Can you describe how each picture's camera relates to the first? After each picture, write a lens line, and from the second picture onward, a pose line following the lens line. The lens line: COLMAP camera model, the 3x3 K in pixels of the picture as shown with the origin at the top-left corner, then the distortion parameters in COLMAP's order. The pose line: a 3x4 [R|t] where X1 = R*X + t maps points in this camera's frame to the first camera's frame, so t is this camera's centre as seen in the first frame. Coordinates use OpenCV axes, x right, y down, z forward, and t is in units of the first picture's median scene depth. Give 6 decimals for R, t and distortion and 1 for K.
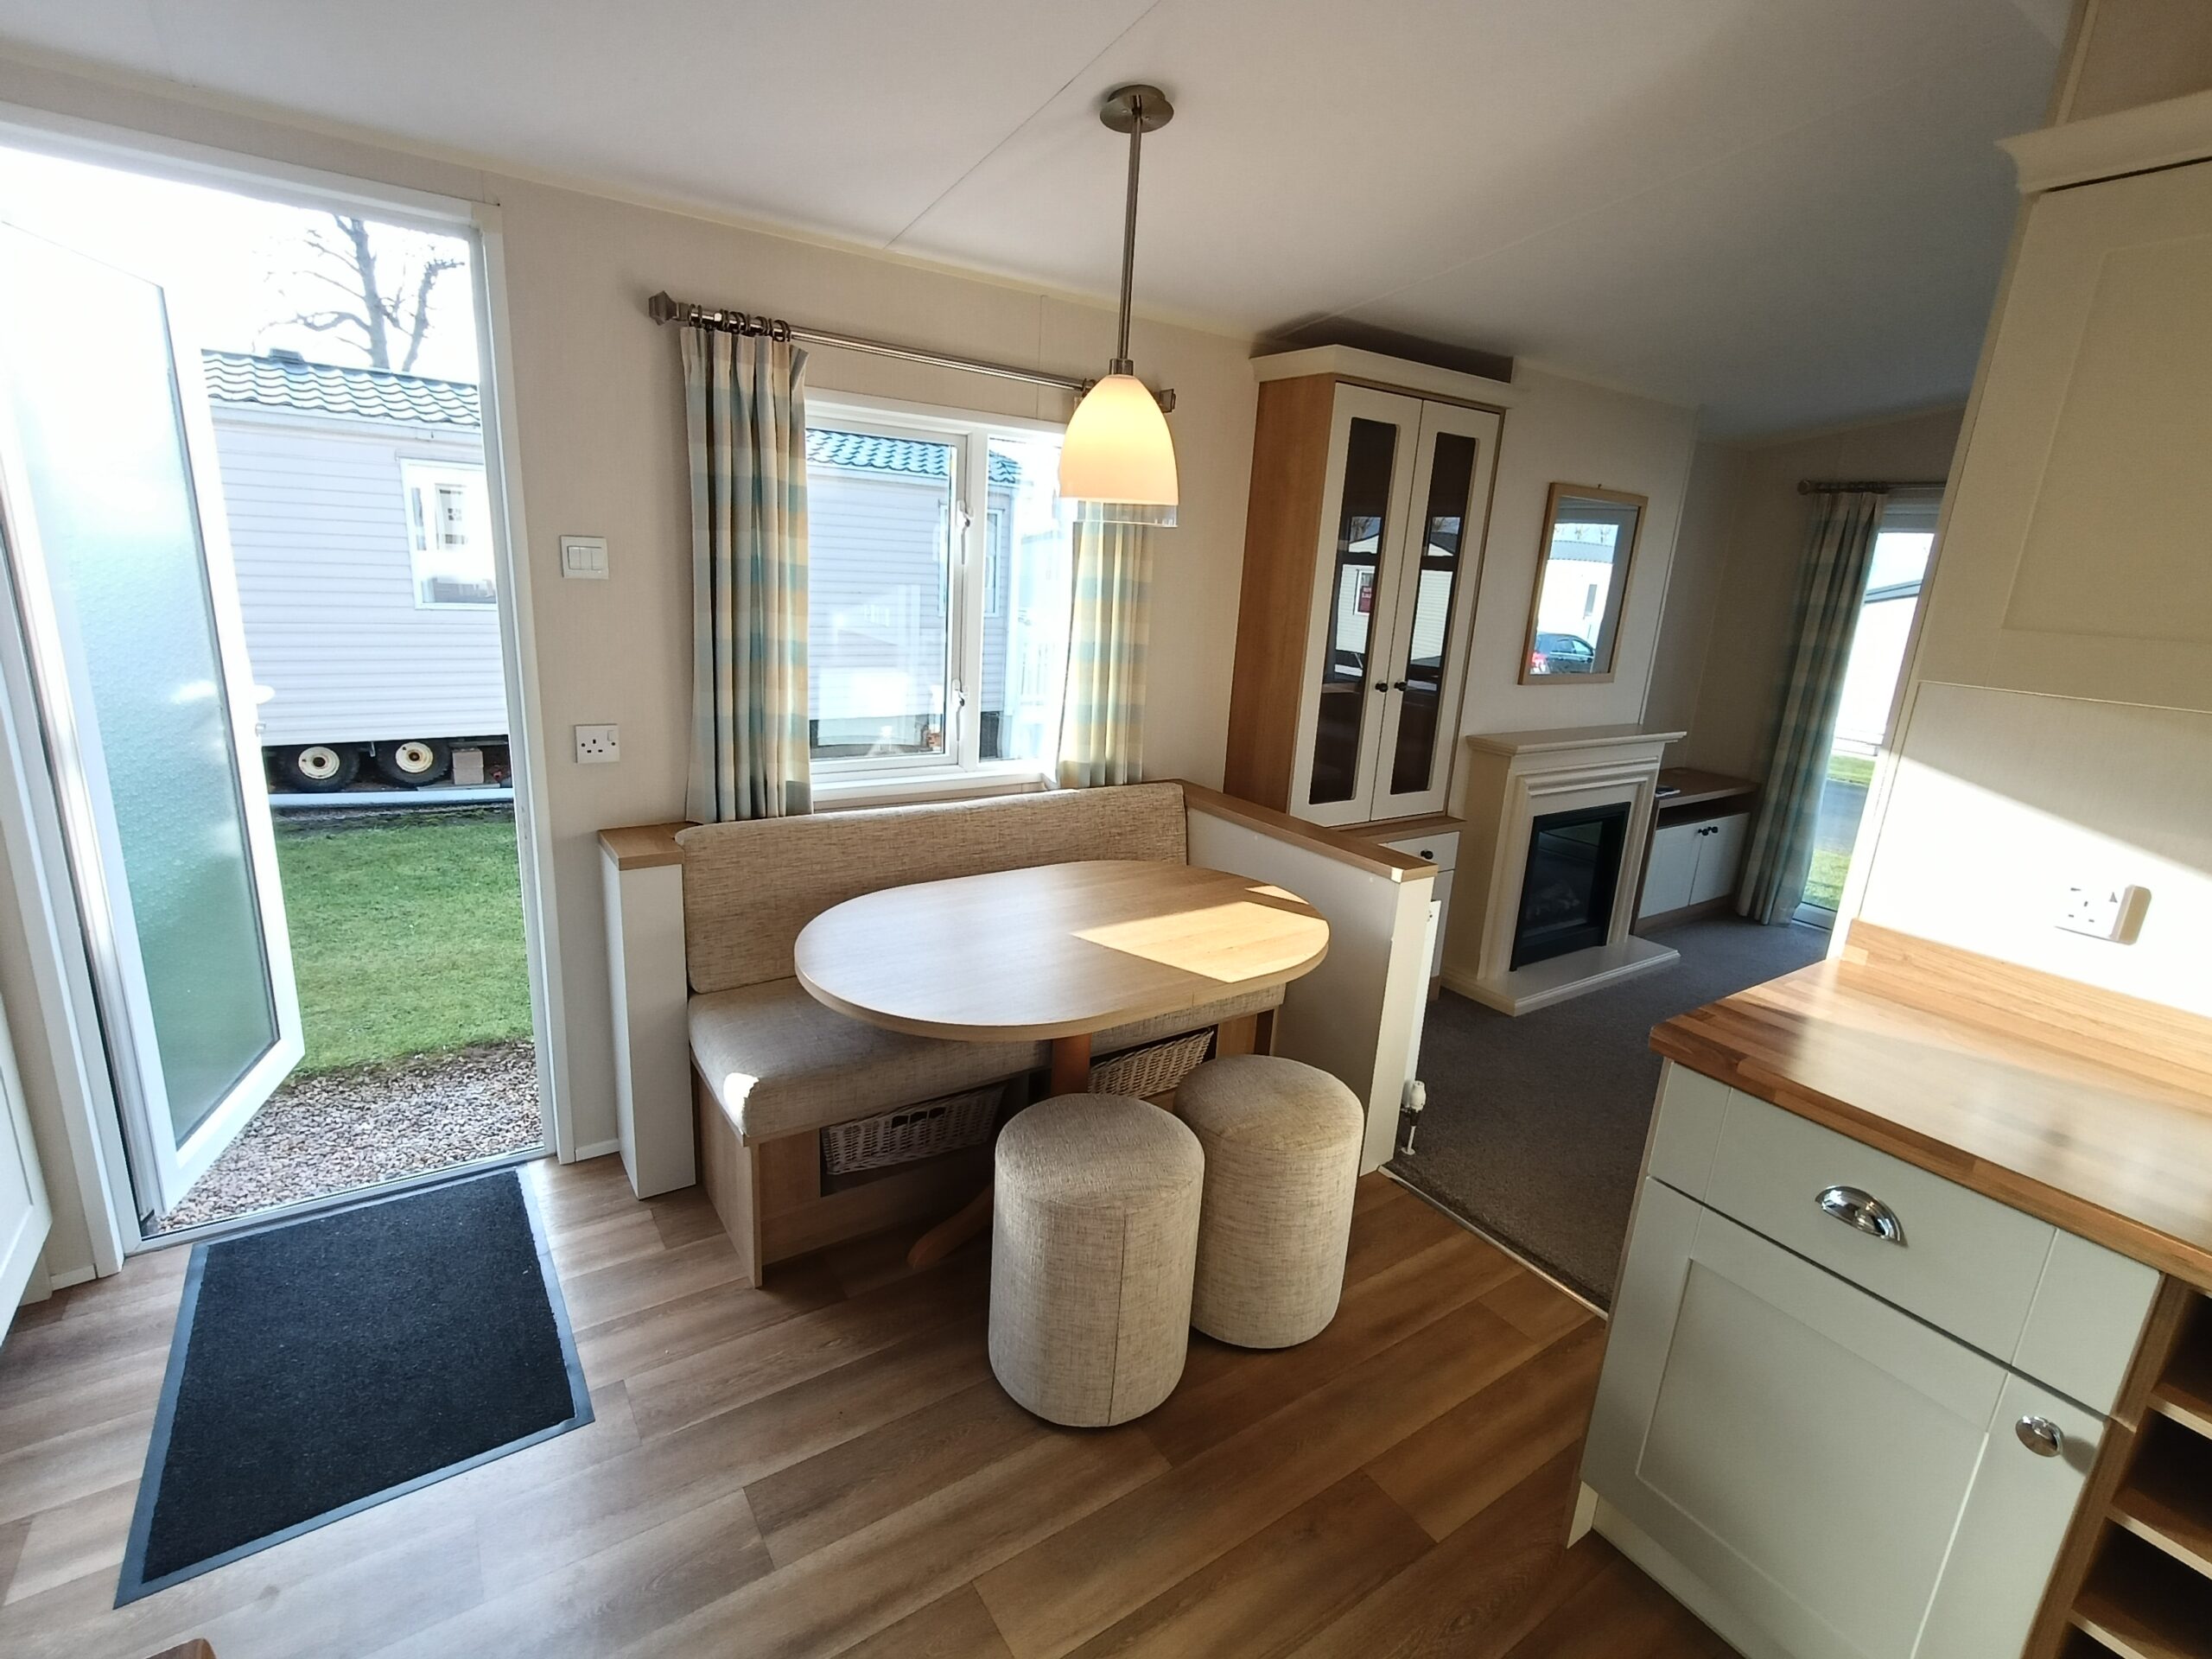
lens RADIAL K [[1047.0, 0, 1120.4], [0, 1047.0, 819.3], [0, 0, 1]] dist [0.001981, 0.001179]
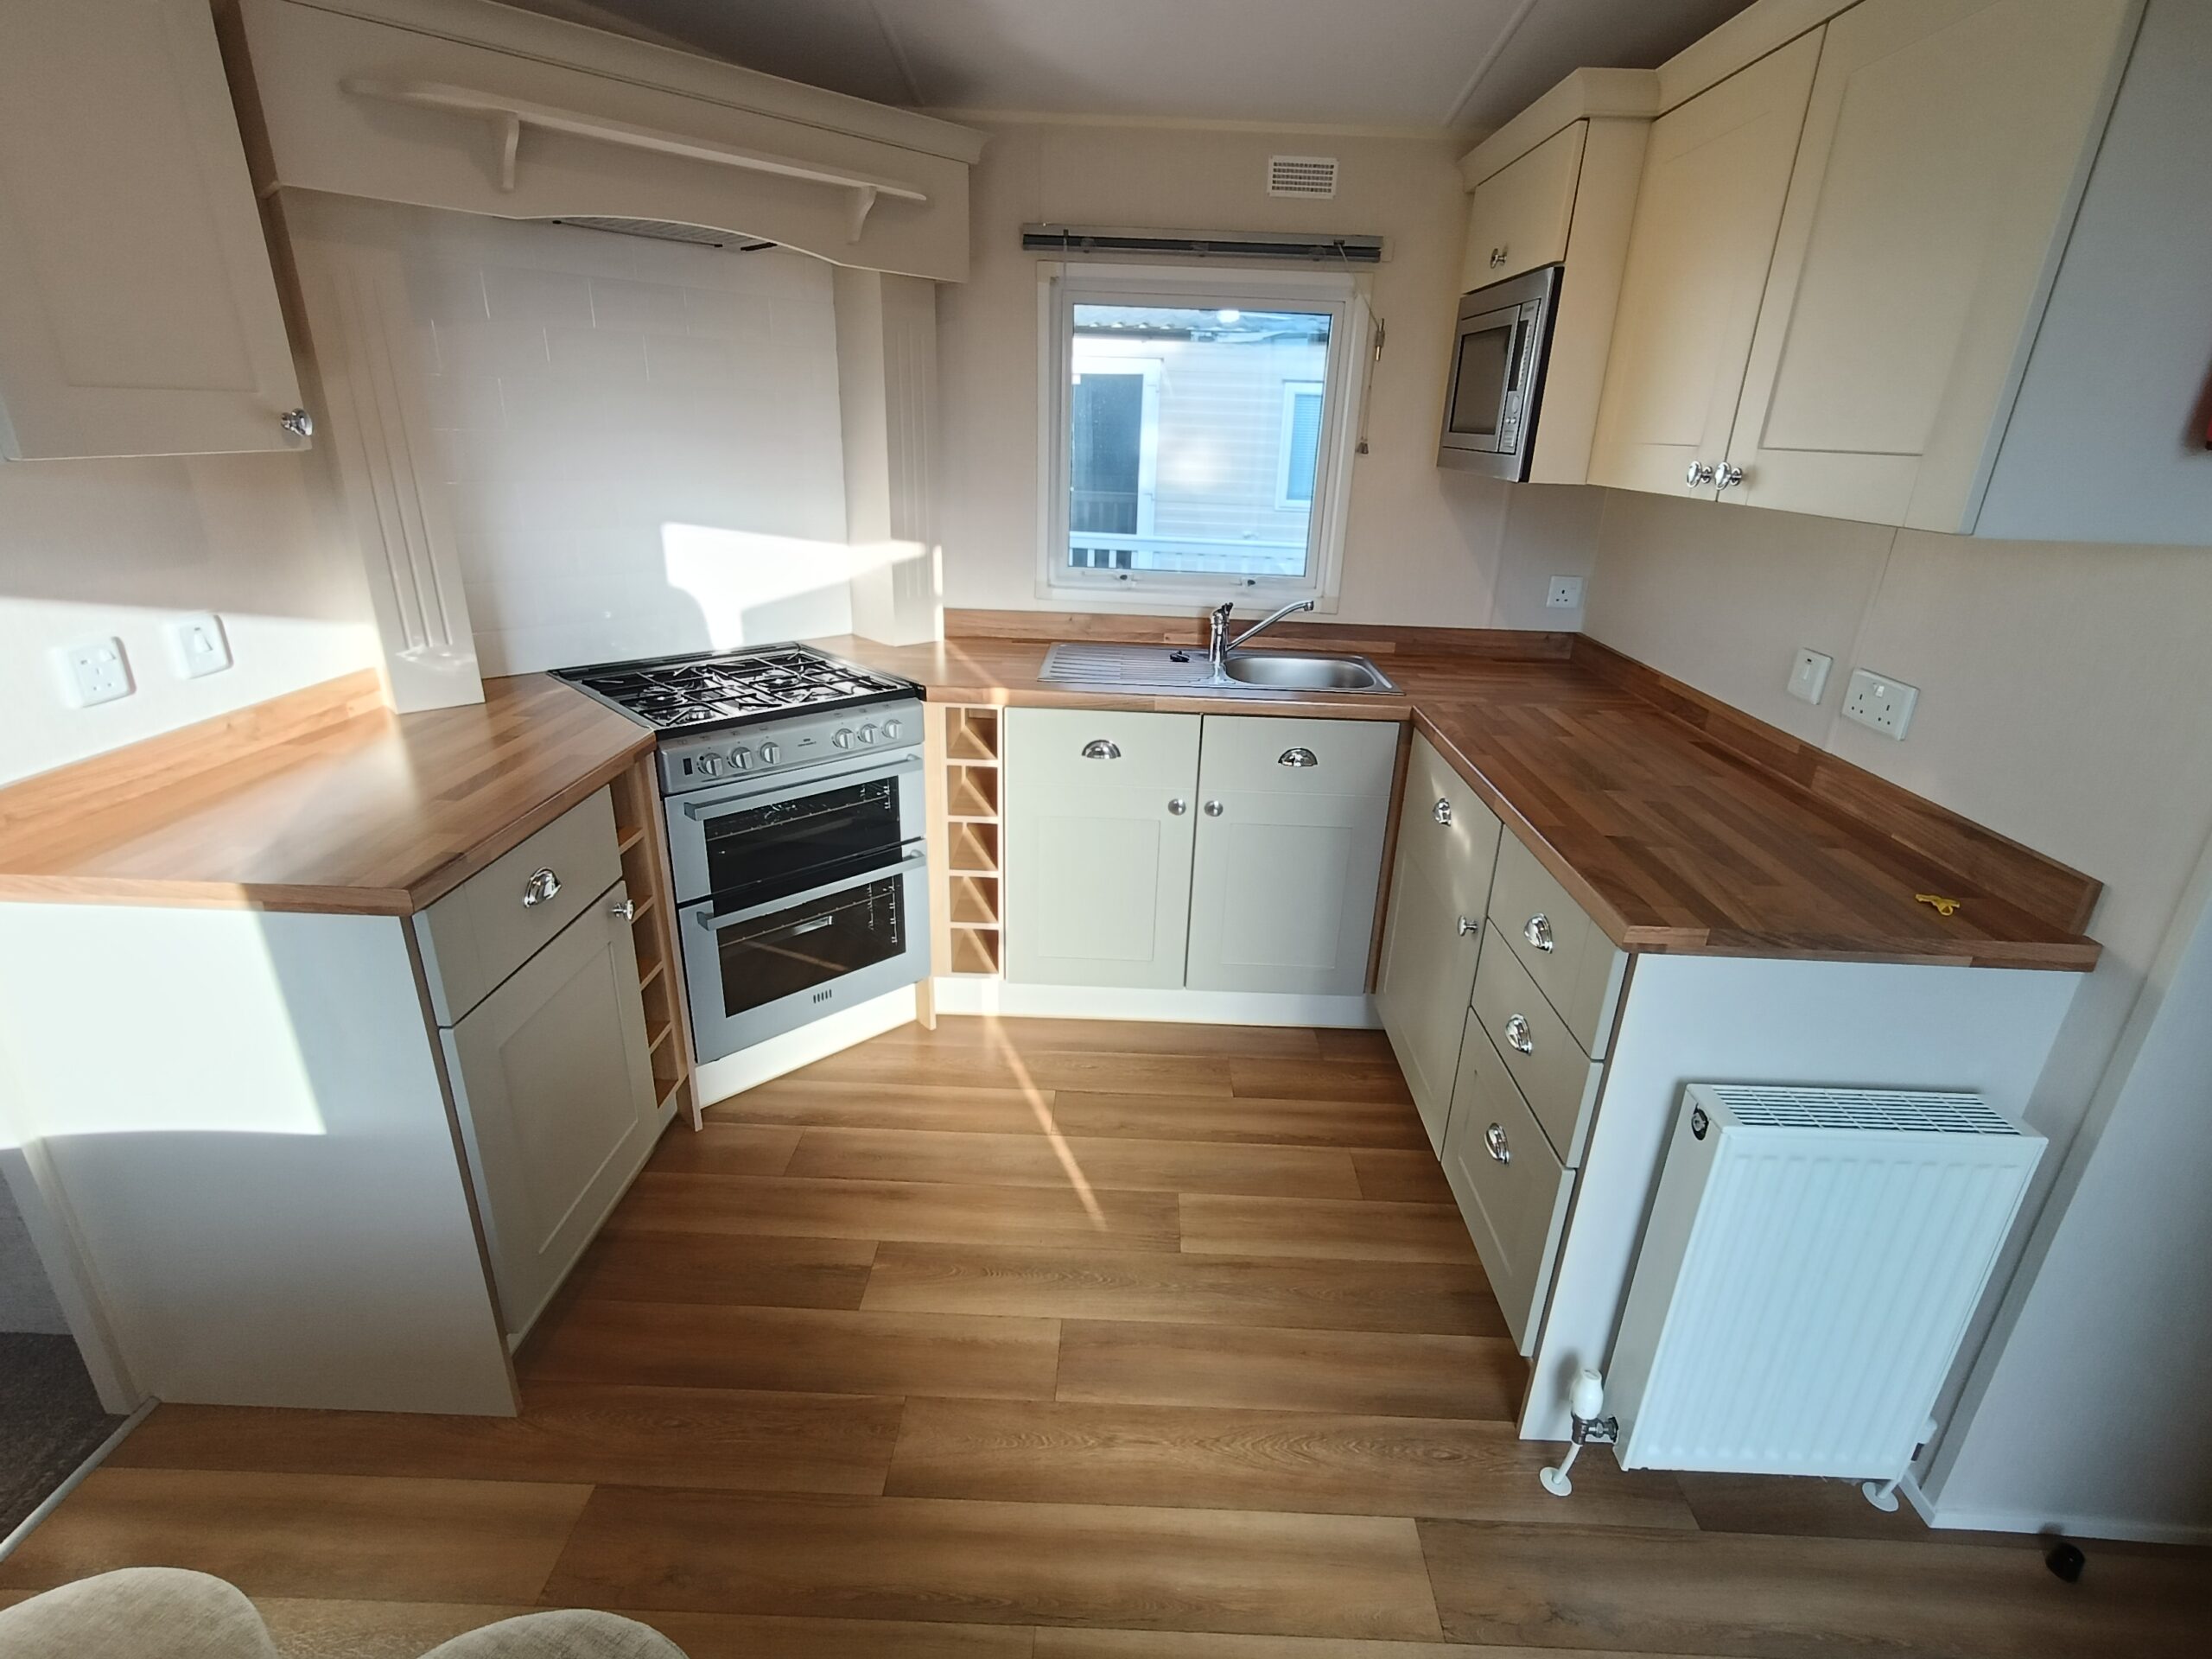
lens RADIAL K [[1047.0, 0, 1120.4], [0, 1047.0, 819.3], [0, 0, 1]] dist [0.001981, 0.001179]
pose [[-0.809989, -0.294381, 0.507205, -0.197604], [0.060366, 0.818434, 0.571420, -0.155183], [-0.583329, 0.493462, -0.645152, 0.565820]]
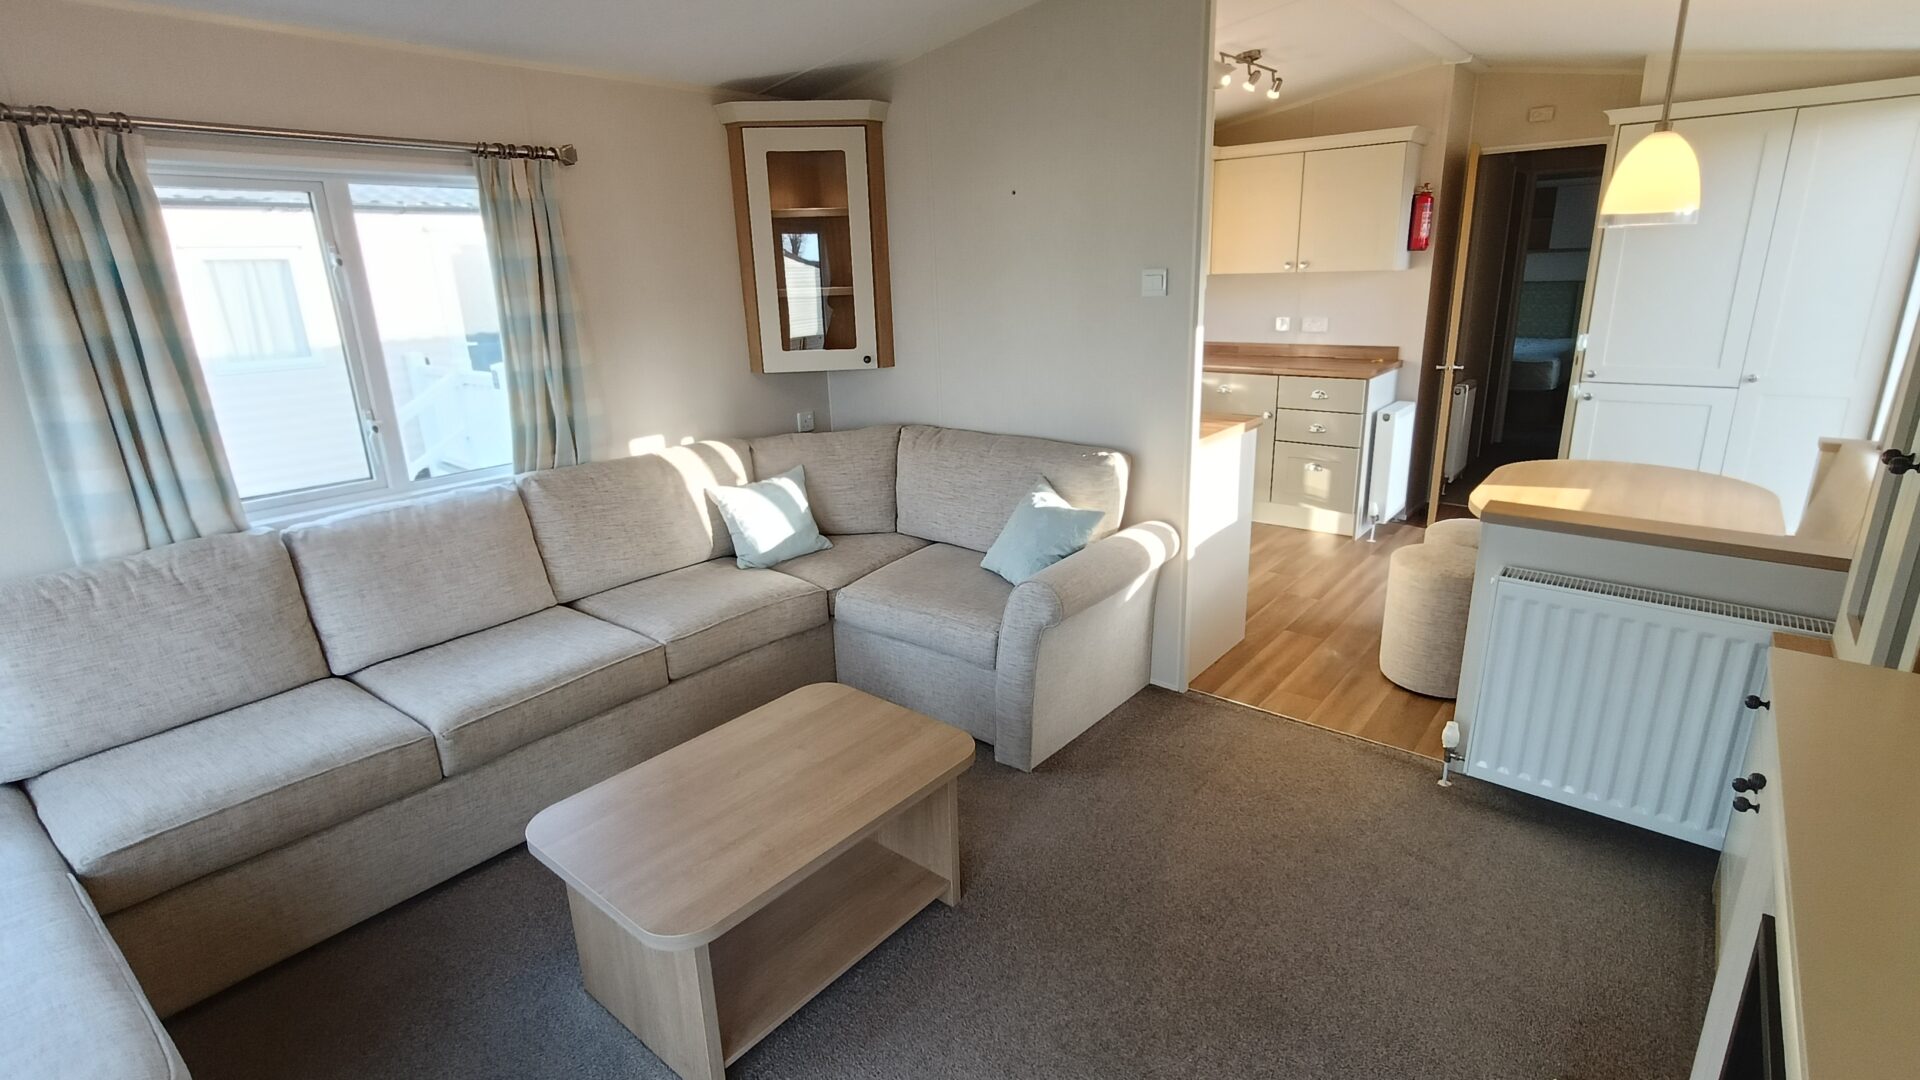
lens RADIAL K [[903.7, 0, 986.2], [0, 903.7, 533.7], [0, 0, 1]] dist [-0.000061, -0.000345]
pose [[-0.954255, 0.053670, -0.294139, 0.901580], [-0.102956, 0.864614, 0.491776, -0.297133], [0.280710, 0.499563, -0.819536, 1.368914]]
